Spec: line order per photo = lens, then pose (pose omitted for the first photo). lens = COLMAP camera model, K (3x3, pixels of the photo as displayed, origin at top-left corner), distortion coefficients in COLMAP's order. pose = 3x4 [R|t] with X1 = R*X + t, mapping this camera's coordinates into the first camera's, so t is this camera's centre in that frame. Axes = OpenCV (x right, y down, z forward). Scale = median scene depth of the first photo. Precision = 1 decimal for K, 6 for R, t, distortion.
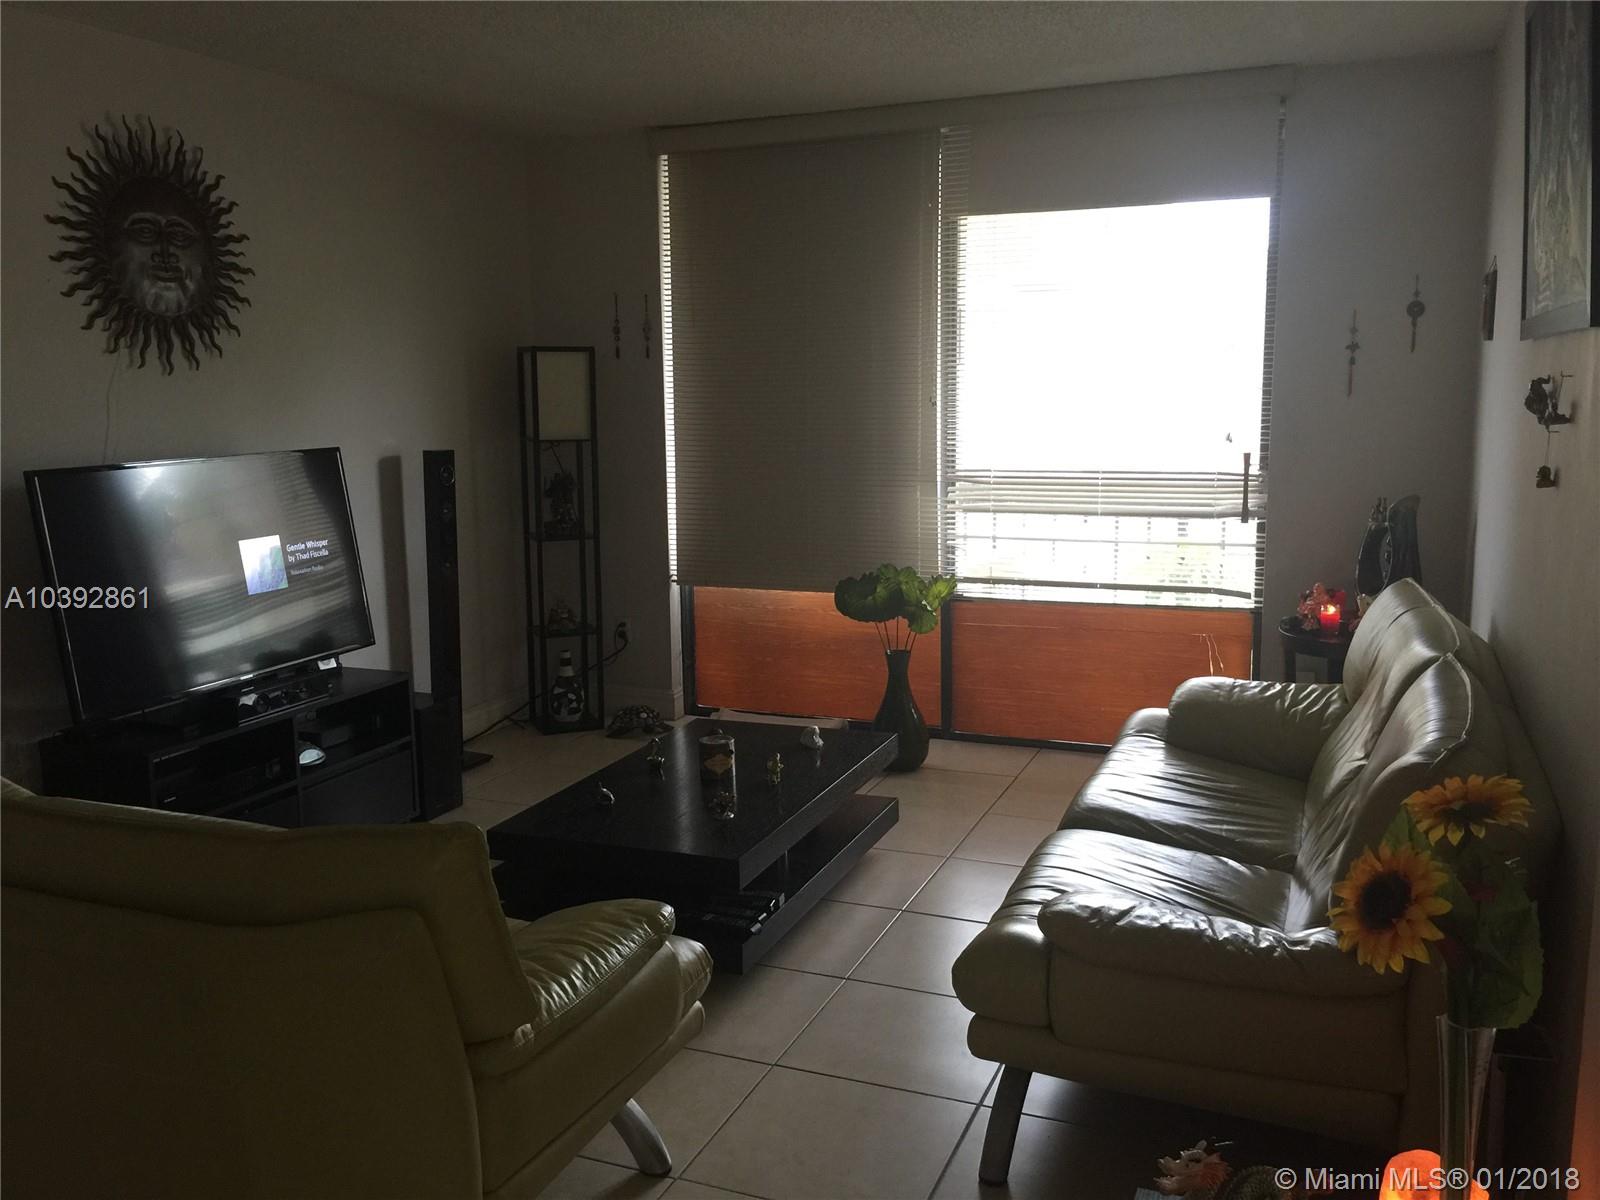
lens RADIAL K [[1372.0, 0, 800.0], [0, 1372.0, 600.0], [0, 0, 1]] dist [0.130390, -0.202636]
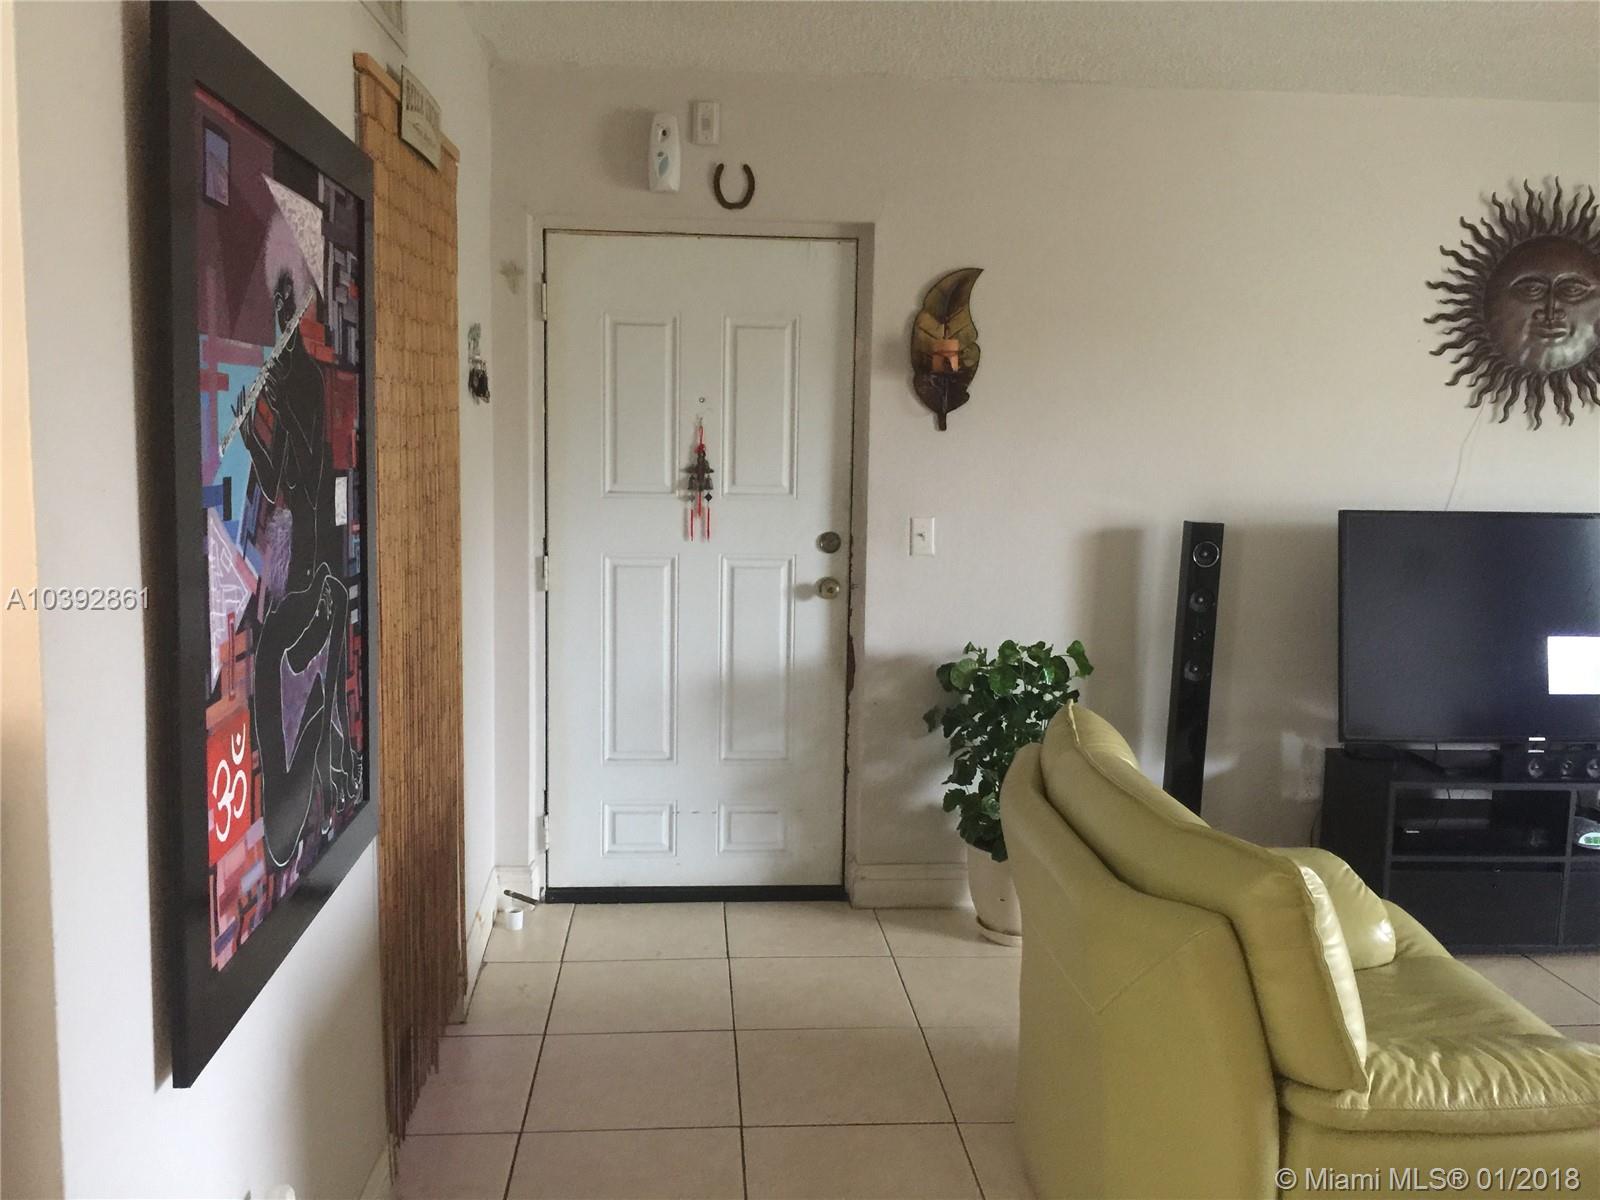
lens RADIAL K [[1372.0, 0, 800.0], [0, 1372.0, 600.0], [0, 0, 1]] dist [0.130390, -0.202636]
pose [[0.450990, 0.133677, -0.882462, 0.230222], [-0.168808, 0.983650, 0.062734, -0.015017], [0.876420, 0.120675, 0.466183, 0.085692]]
